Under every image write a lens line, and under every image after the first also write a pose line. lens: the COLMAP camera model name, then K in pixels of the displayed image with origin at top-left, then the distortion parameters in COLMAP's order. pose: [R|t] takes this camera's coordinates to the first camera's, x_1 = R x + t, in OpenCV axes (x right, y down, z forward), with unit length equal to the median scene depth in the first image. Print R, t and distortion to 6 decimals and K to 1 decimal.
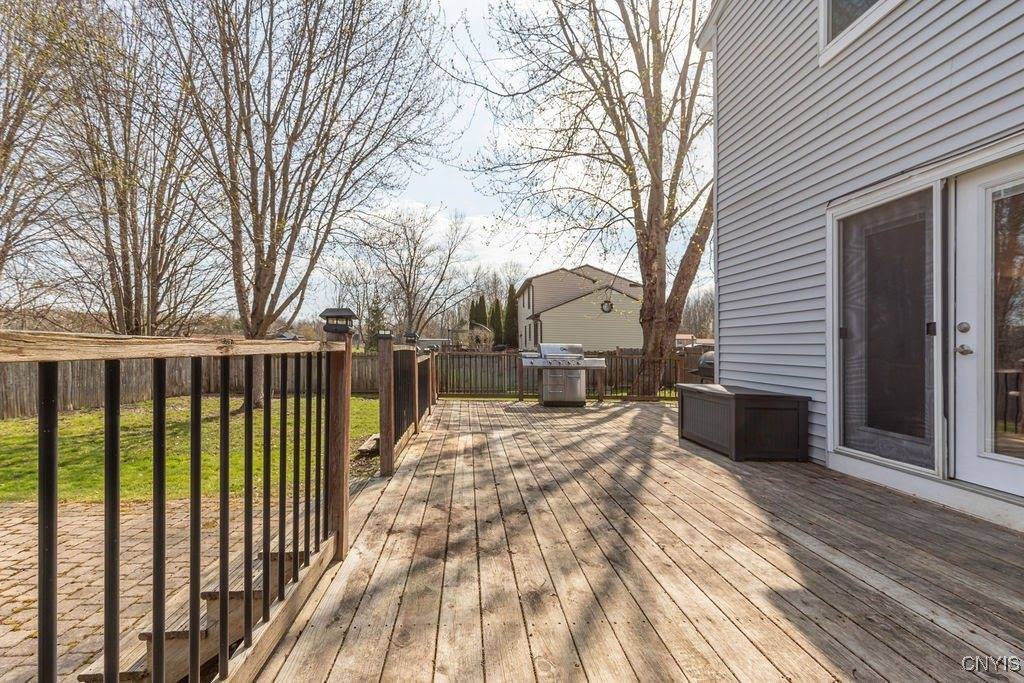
lens RADIAL K [[467.6, 0, 506.4], [0, 467.6, 357.8], [0, 0, 1]] dist [0.002966, -0.000357]
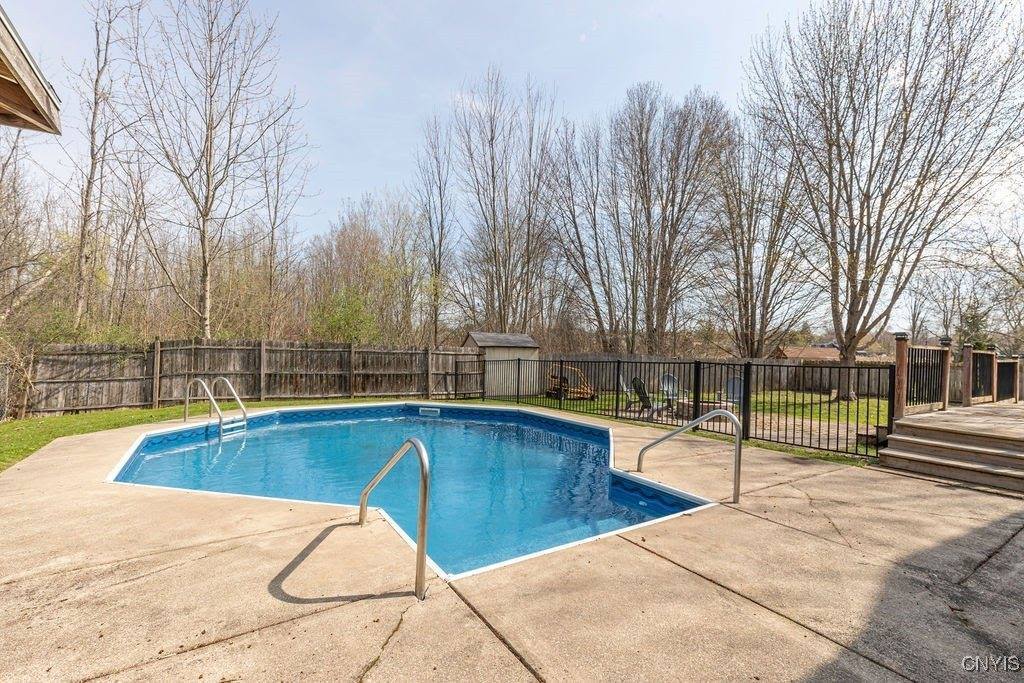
lens RADIAL K [[467.6, 0, 506.4], [0, 467.6, 357.8], [0, 0, 1]] dist [0.002966, -0.000357]
pose [[0.493035, 0.011880, -0.869928, 0.160289], [-0.036045, 0.999327, -0.006782, 0.028160], [0.869262, 0.034700, 0.493132, -0.536524]]
